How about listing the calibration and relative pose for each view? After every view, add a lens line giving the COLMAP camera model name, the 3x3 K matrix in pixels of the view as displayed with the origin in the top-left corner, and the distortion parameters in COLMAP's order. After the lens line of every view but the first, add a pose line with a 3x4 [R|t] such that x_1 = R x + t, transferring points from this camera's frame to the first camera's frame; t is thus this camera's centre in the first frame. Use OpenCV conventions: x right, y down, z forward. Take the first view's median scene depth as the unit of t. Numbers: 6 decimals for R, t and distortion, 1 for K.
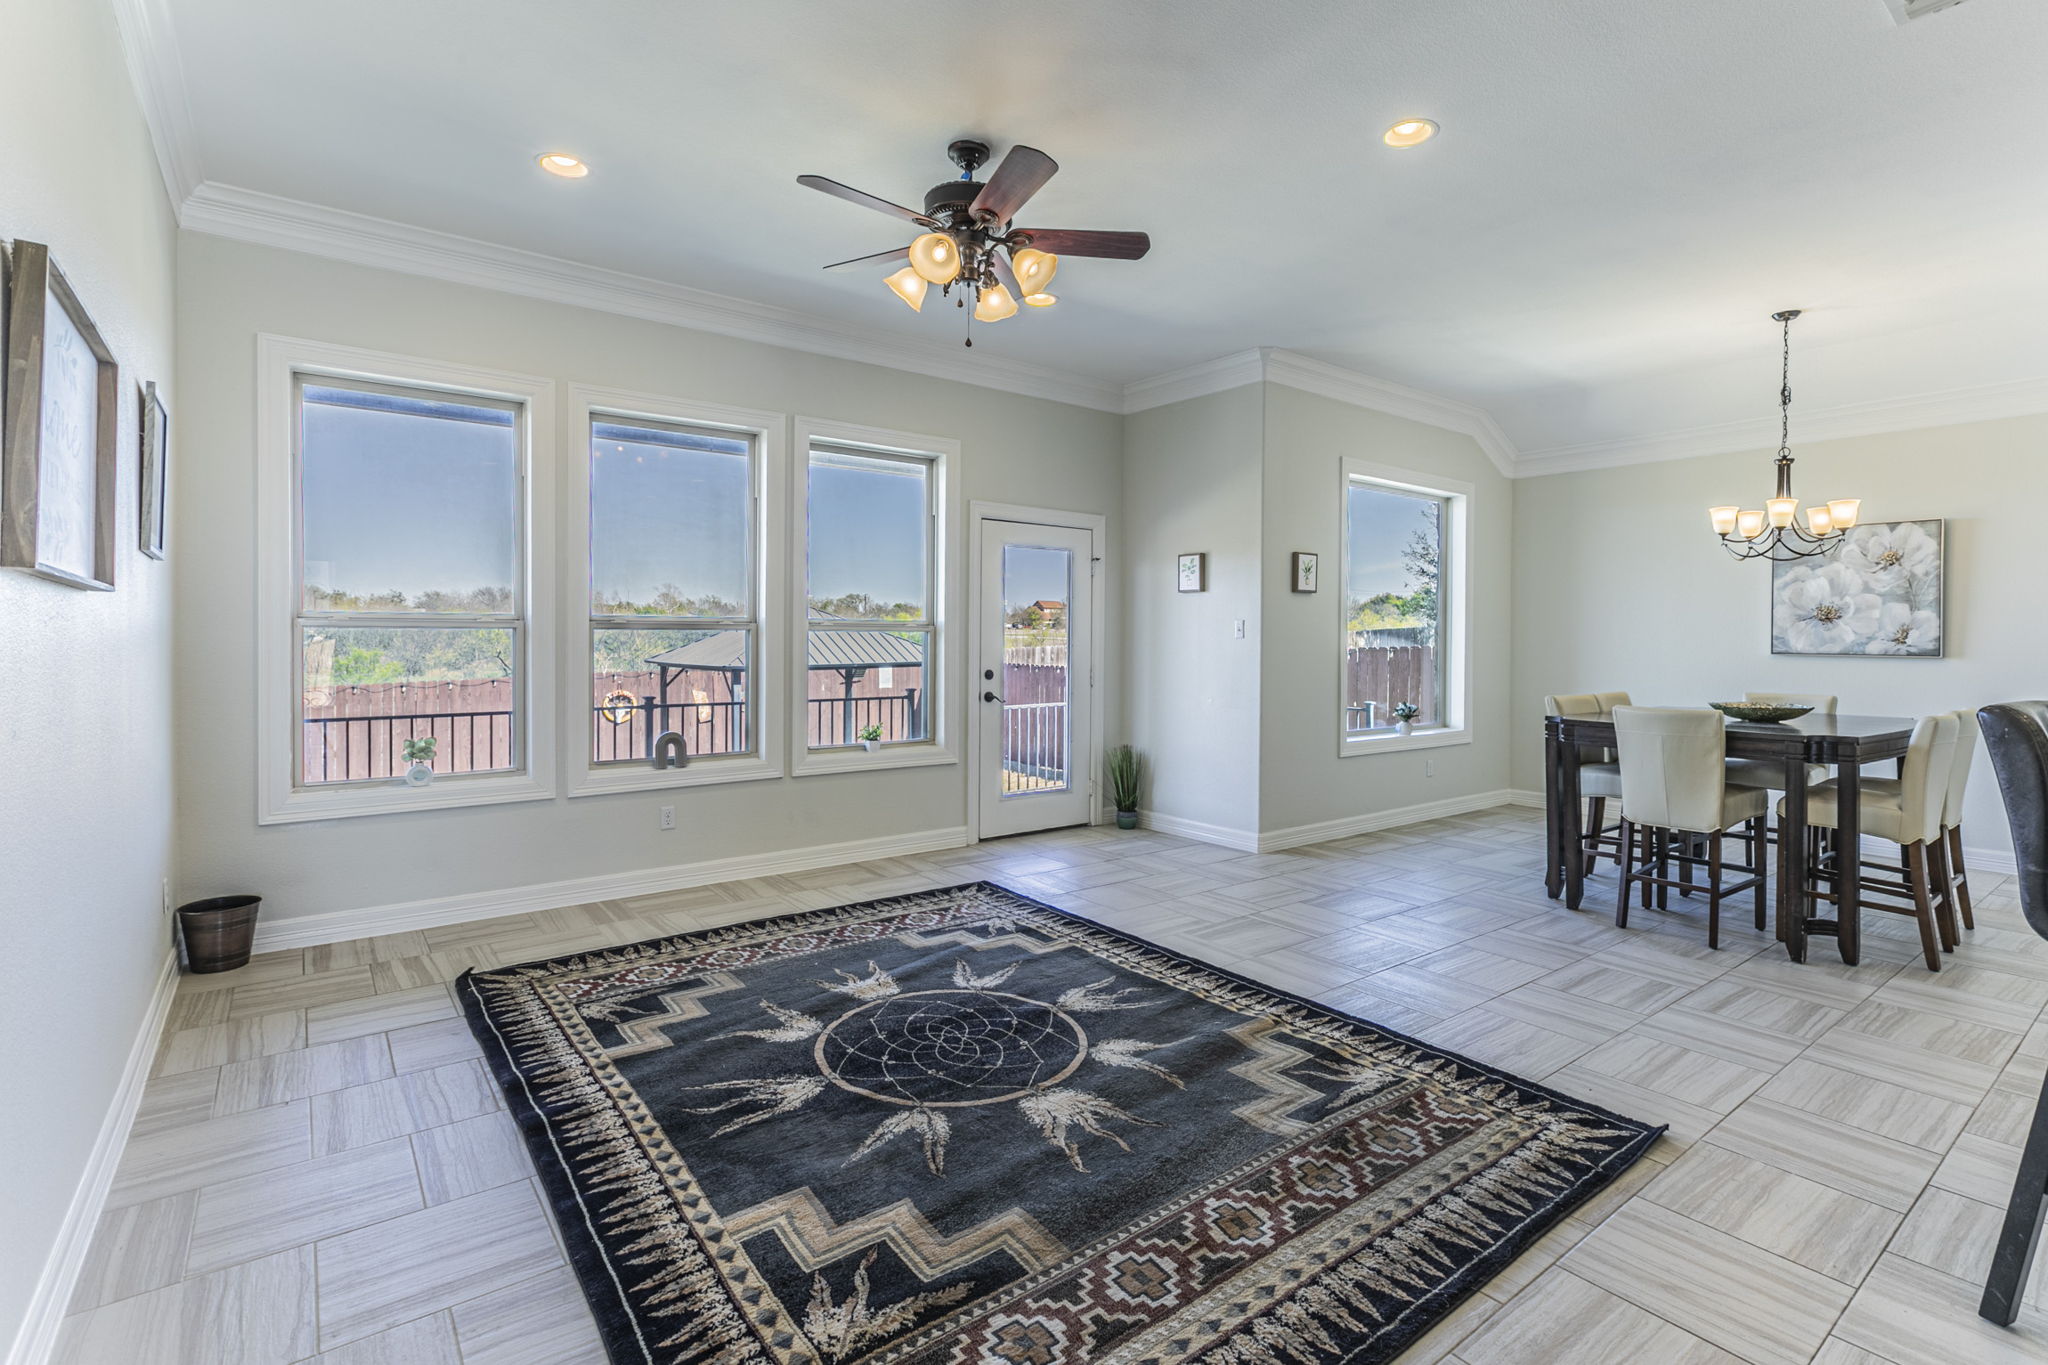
lens RADIAL K [[945.5, 0, 1005.1], [0, 945.5, 640.1], [0, 0, 1]] dist [0.002420, 0.000078]
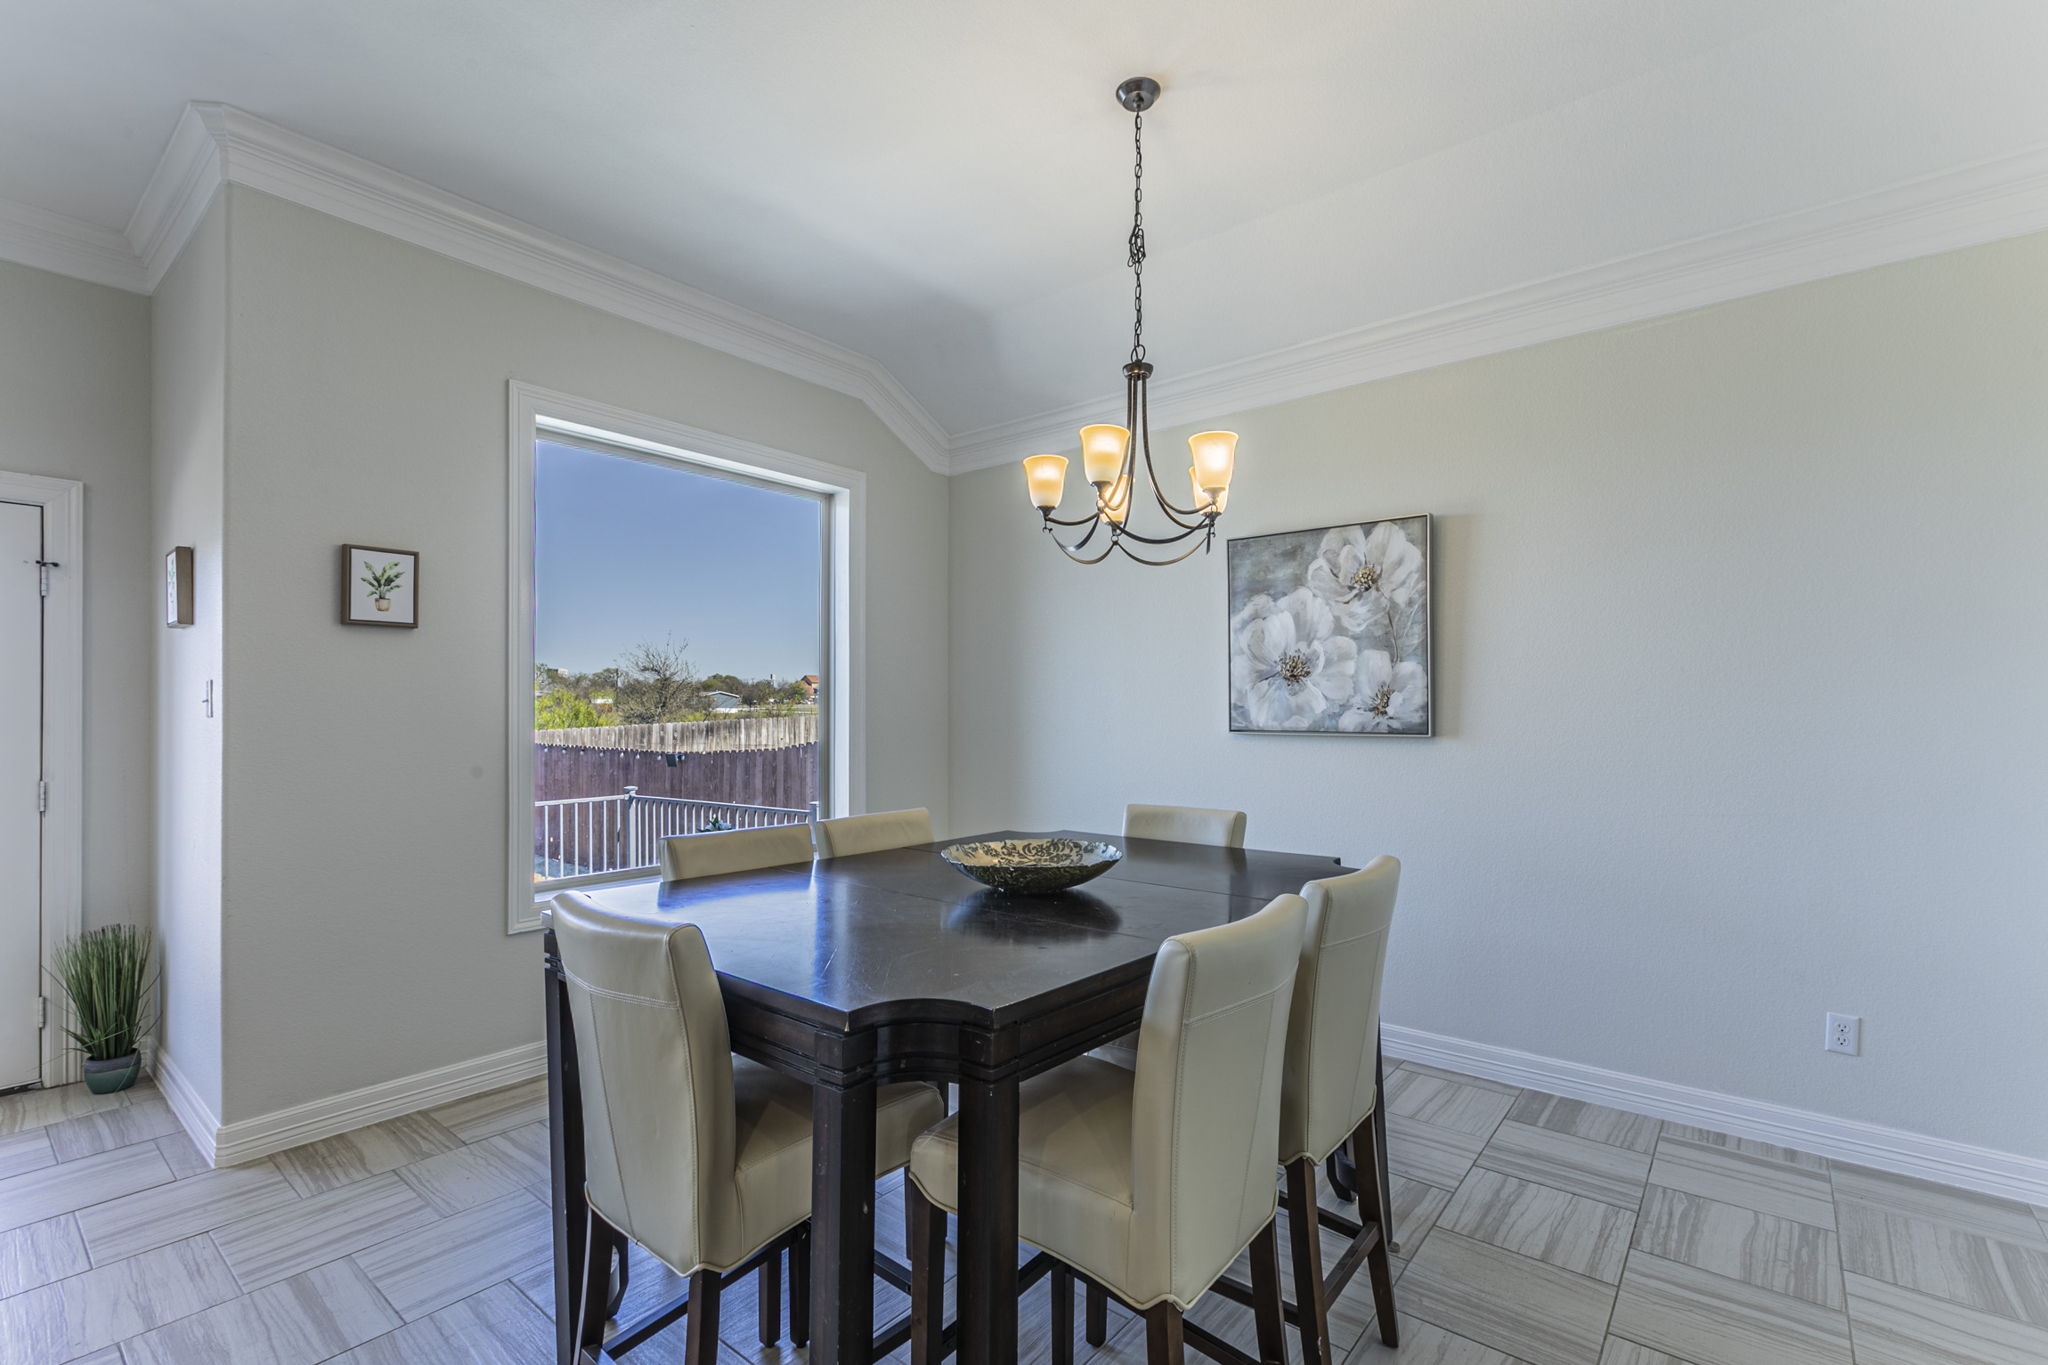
lens RADIAL K [[912.0, 0, 1009.8], [0, 912.0, 711.1], [0, 0, 1]] dist [-0.003369, 0.000480]
pose [[0.972033, -0.009900, 0.234636, 0.556523], [0.010659, 0.999941, -0.001969, -0.000088], [-0.234603, 0.004415, 0.972081, 0.463190]]
